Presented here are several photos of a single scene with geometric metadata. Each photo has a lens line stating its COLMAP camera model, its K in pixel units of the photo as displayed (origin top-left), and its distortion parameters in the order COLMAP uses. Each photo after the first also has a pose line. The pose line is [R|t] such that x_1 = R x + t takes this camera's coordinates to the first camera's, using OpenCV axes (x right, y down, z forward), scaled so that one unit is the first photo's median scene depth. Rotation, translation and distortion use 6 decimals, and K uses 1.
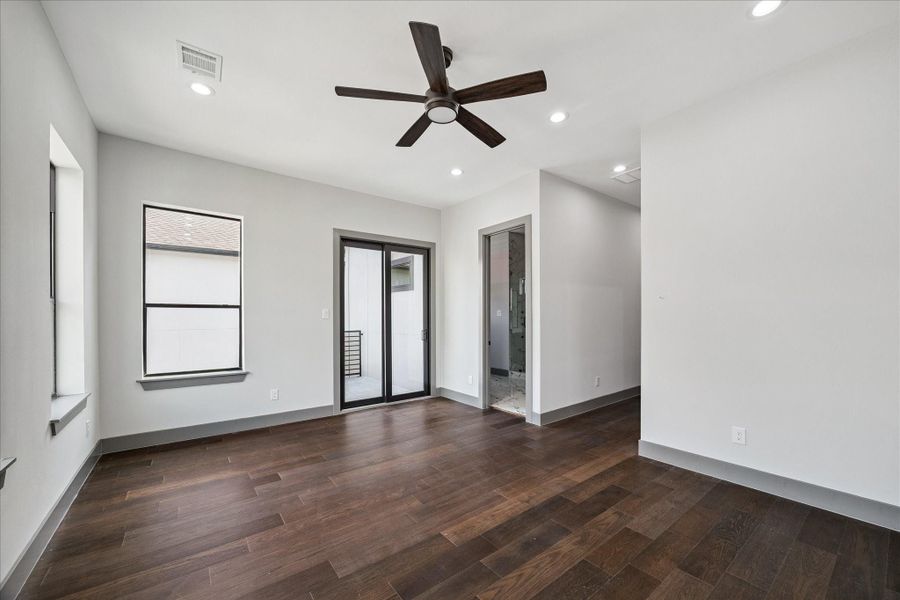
lens RADIAL K [[348.6, 0, 449.8], [0, 348.6, 319.3], [0, 0, 1]] dist [0.002321, 0.000038]
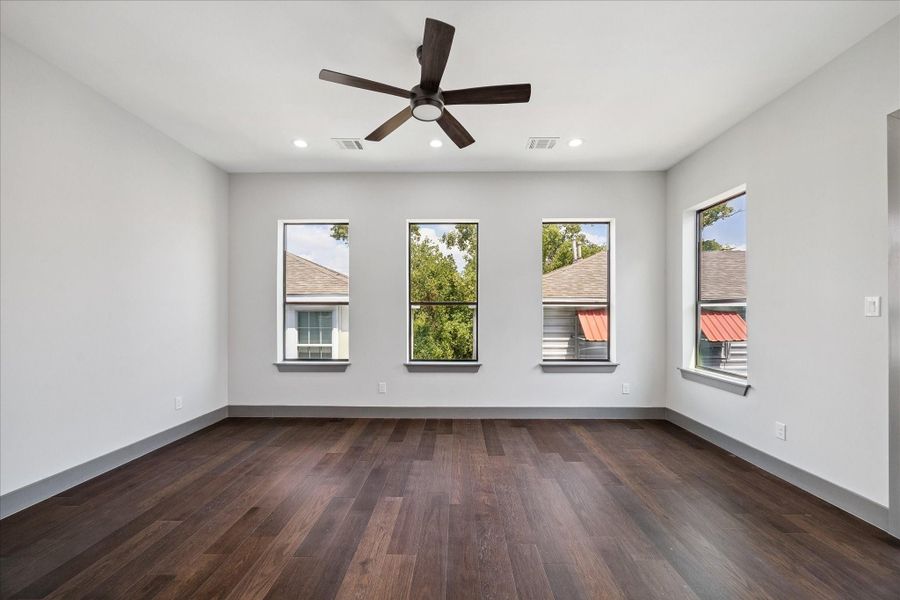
lens RADIAL K [[348.6, 0, 452.0], [0, 348.6, 309.5], [0, 0, 1]] dist [0.002321, 0.000038]
pose [[-0.614989, -0.005895, -0.788514, 0.769380], [0.000425, 0.999969, -0.007808, -0.012142], [0.788536, -0.005137, -0.614967, 1.778563]]
